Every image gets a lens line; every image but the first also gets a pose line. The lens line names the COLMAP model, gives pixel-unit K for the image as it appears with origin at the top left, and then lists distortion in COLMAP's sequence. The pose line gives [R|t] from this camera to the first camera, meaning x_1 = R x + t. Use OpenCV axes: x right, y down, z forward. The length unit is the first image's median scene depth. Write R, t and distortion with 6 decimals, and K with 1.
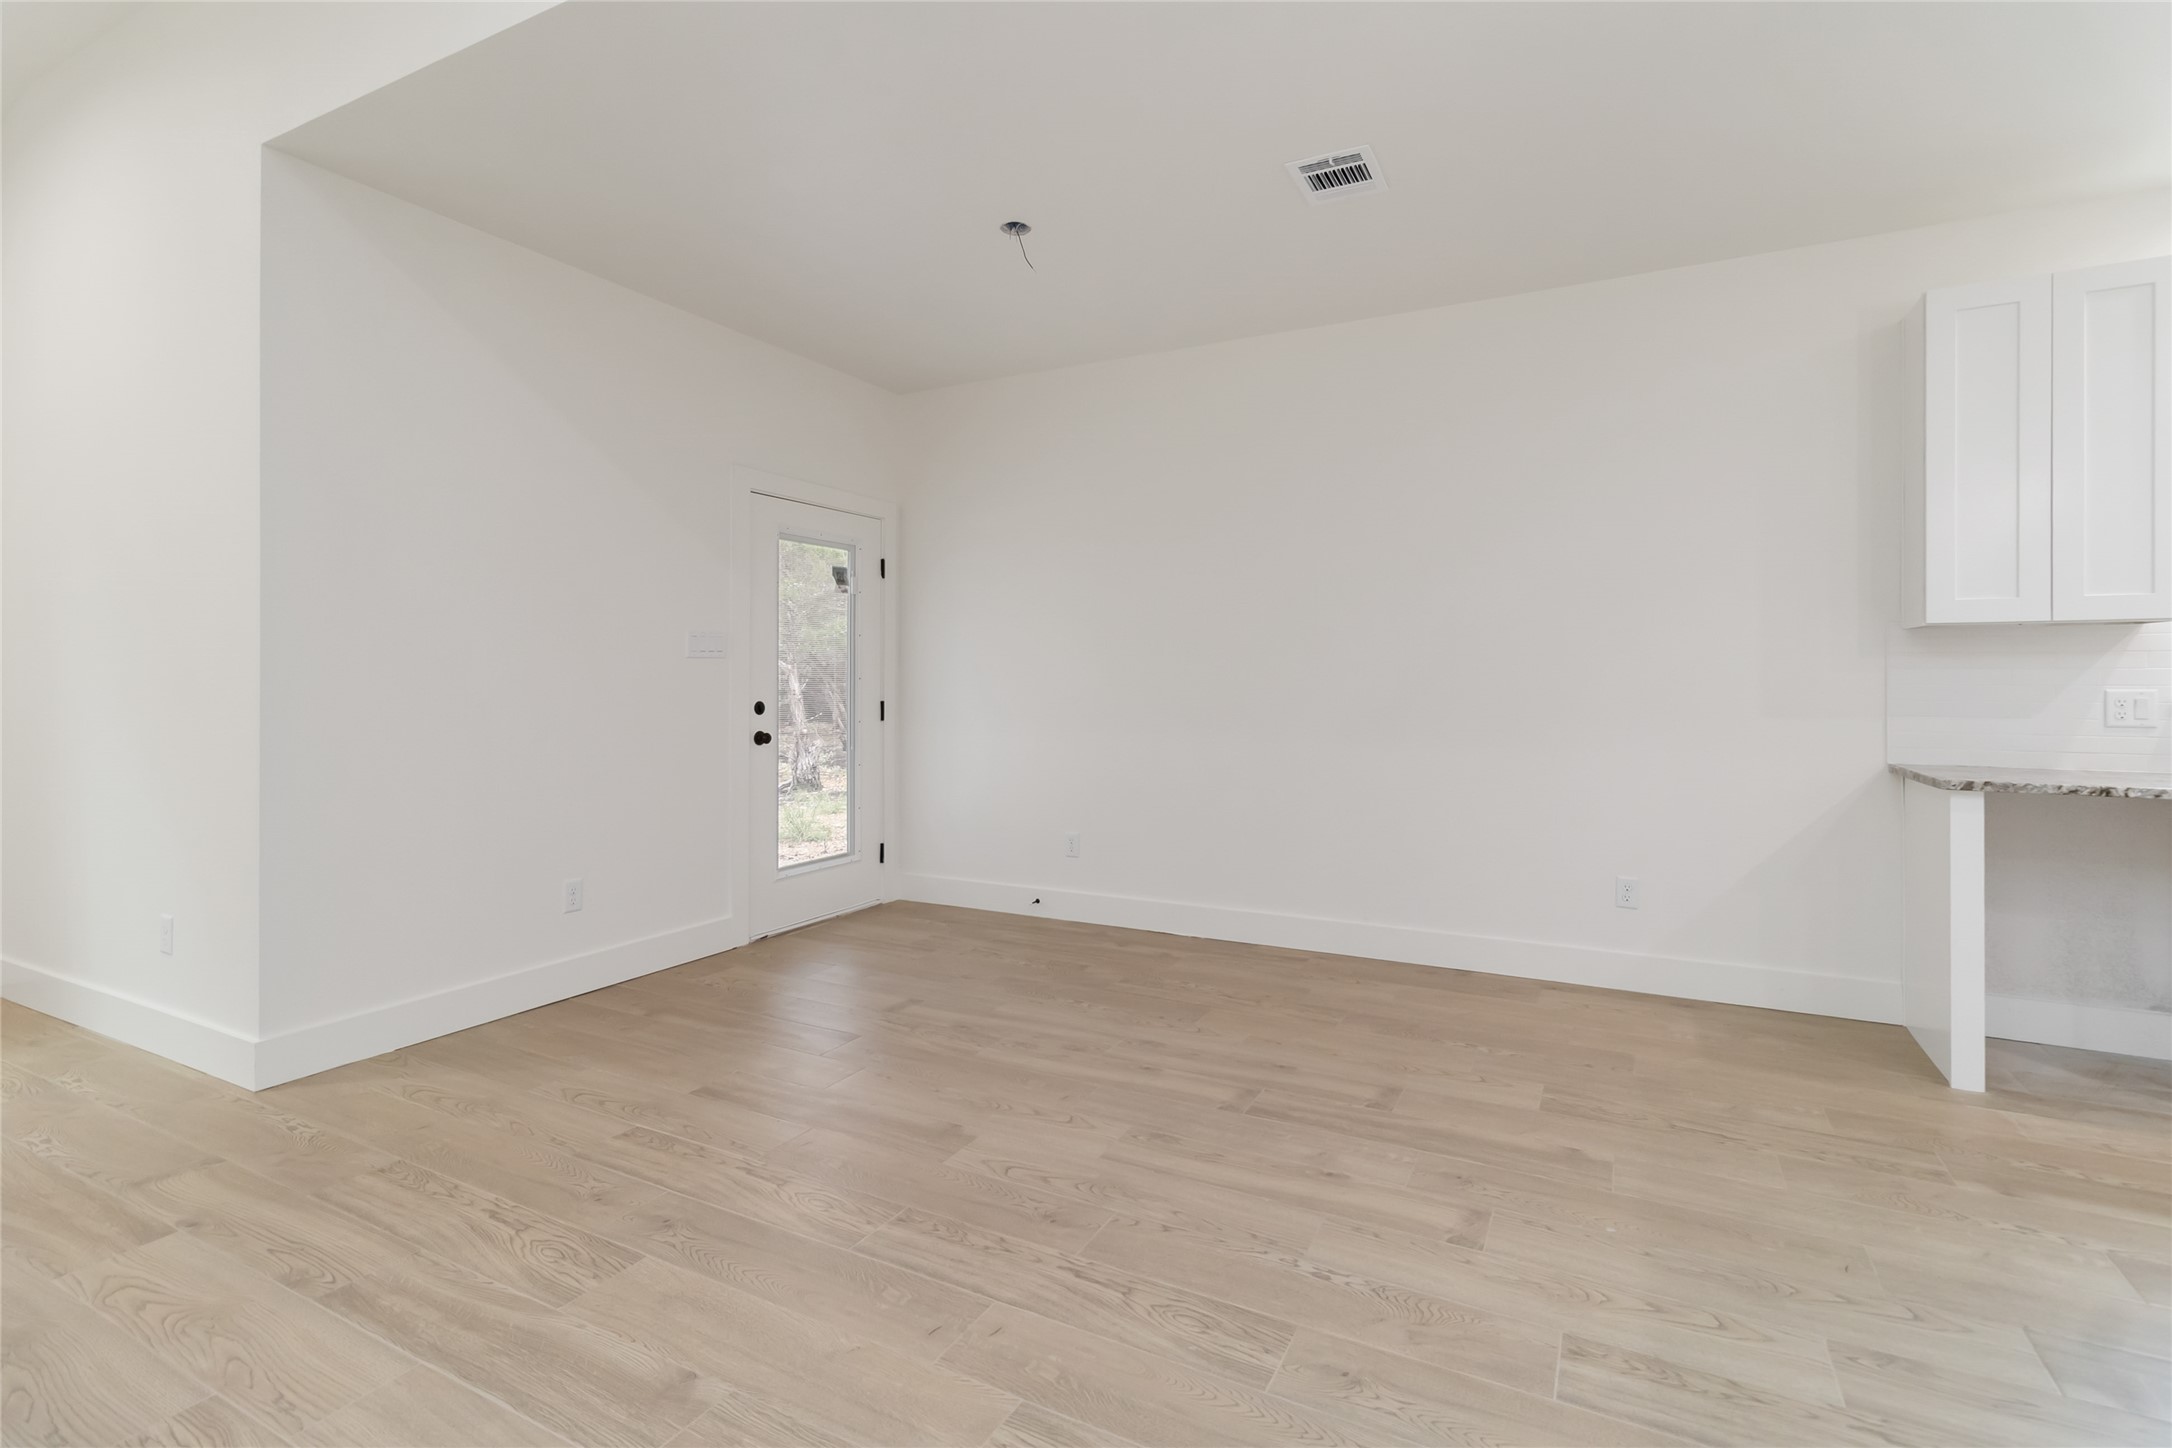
lens RADIAL K [[1014.0, 0, 1102.2], [0, 1014.0, 679.9], [0, 0, 1]] dist [0.002054, 0.000679]
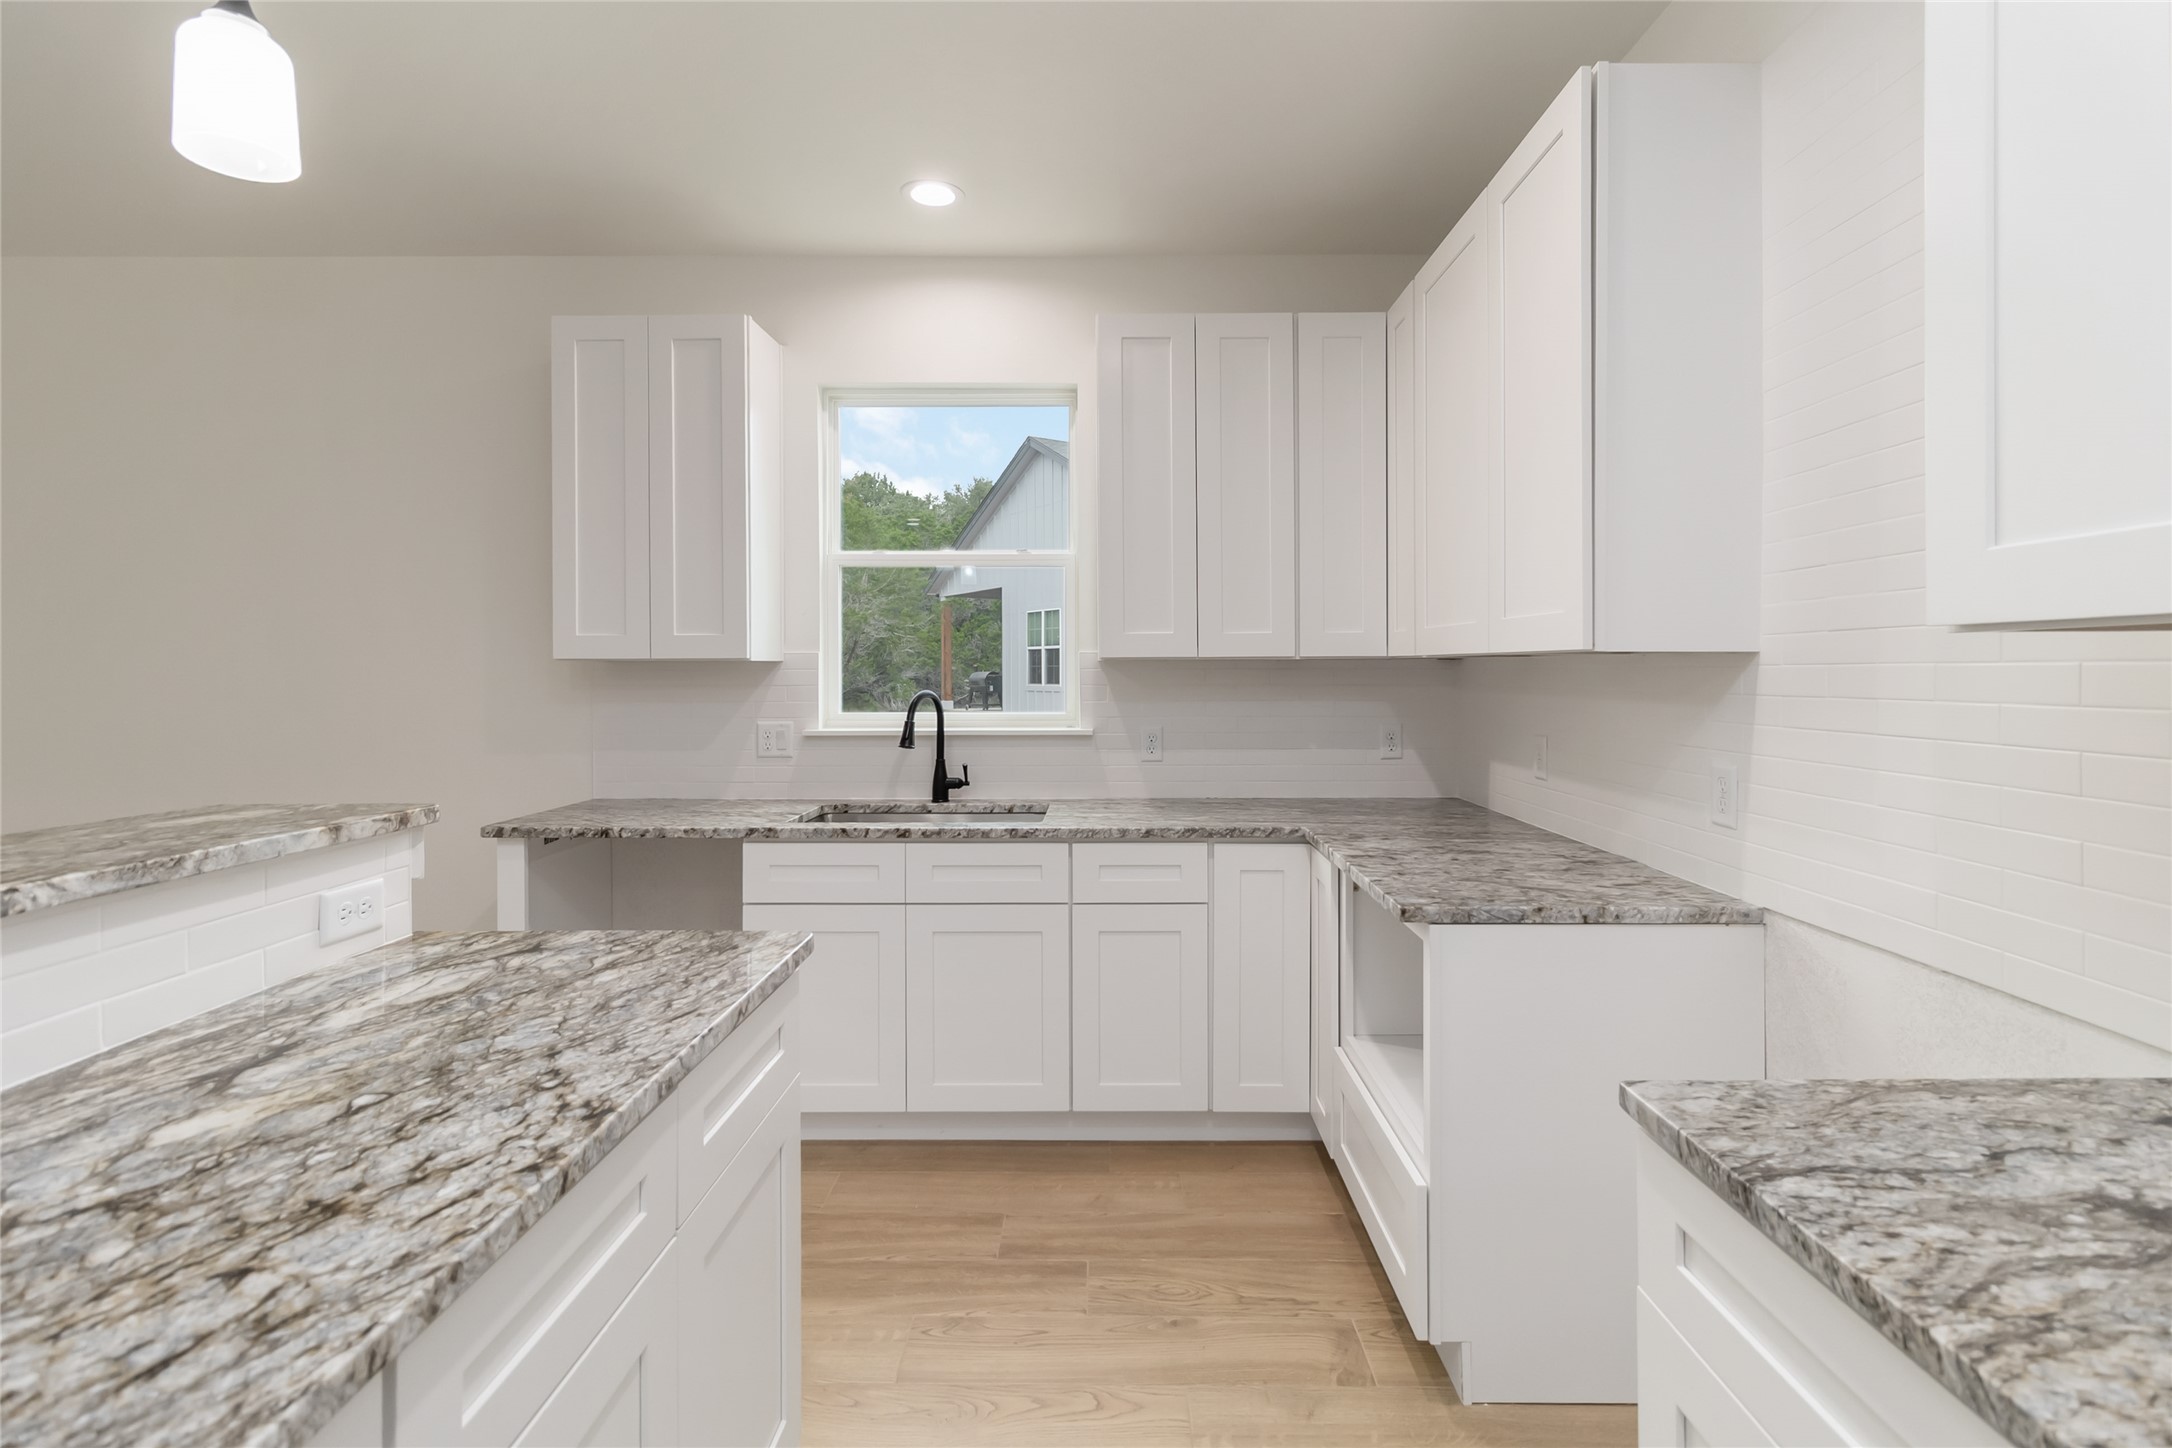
lens RADIAL K [[1014.0, 0, 1102.2], [0, 1014.0, 679.9], [0, 0, 1]] dist [0.002054, 0.000679]
pose [[0.888769, -0.005039, 0.458328, 1.101881], [0.003552, 0.999985, 0.004107, -0.049597], [-0.458342, -0.002022, 0.888774, -0.131635]]
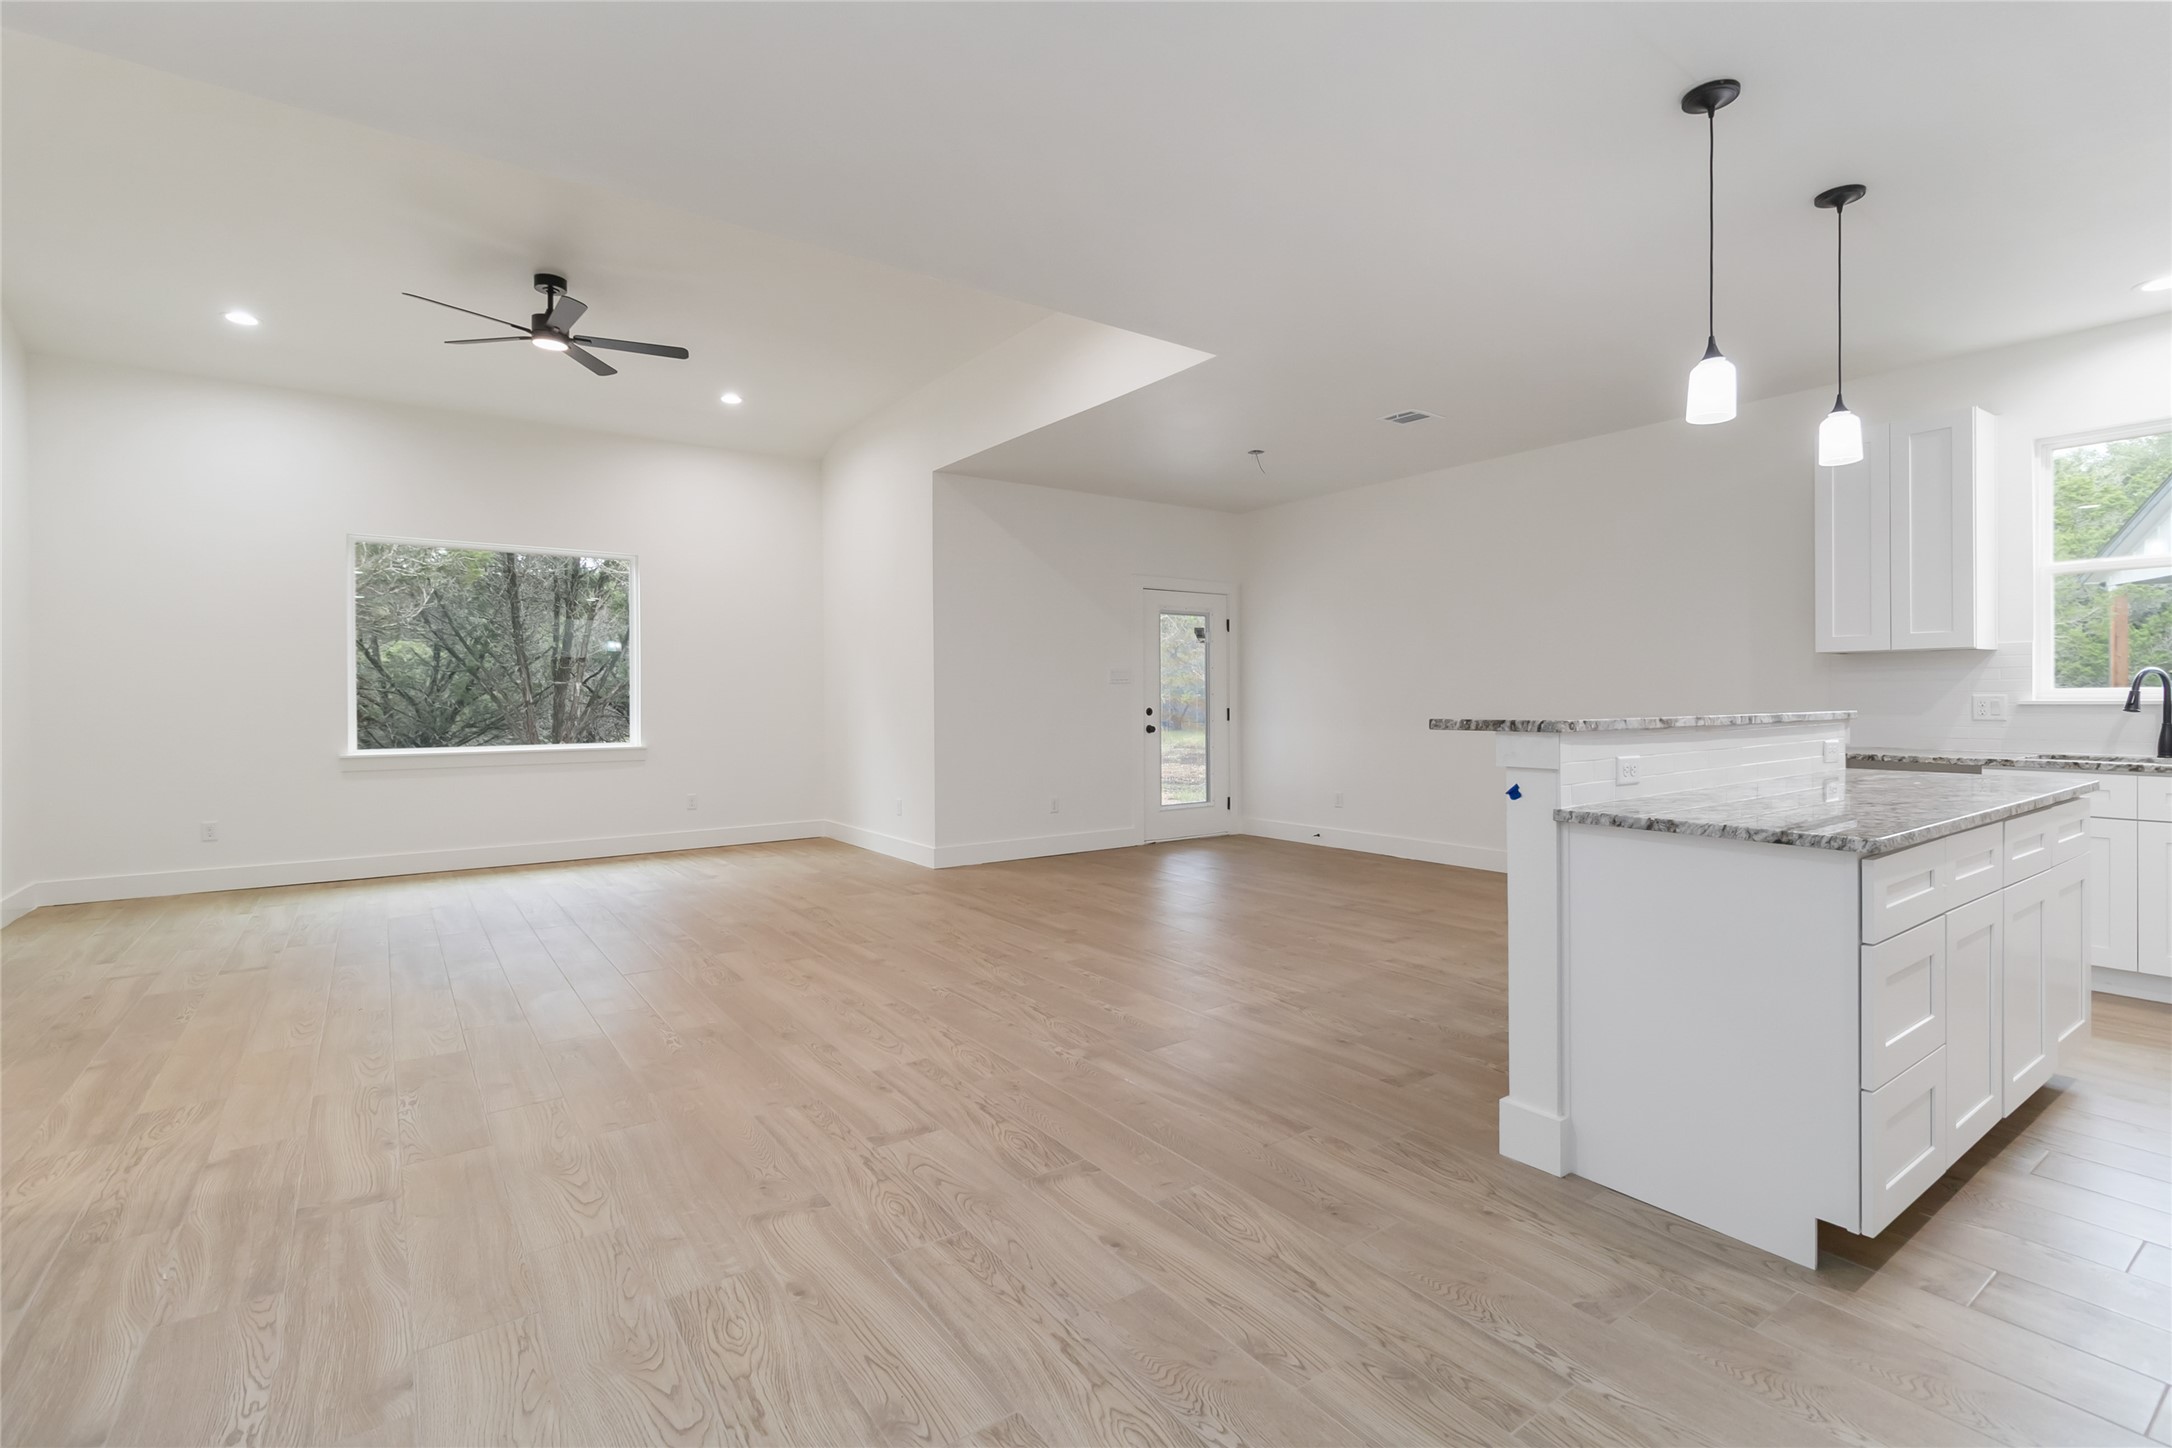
lens RADIAL K [[993.0, 0, 1087.8], [0, 993.0, 712.0], [0, 0, 1]] dist [0.001566, 0.000495]
pose [[0.889821, -0.000164, -0.456309, 0.683338], [0.006363, 0.999907, 0.012049, 0.012184], [0.456265, -0.013625, 0.889740, -1.125371]]
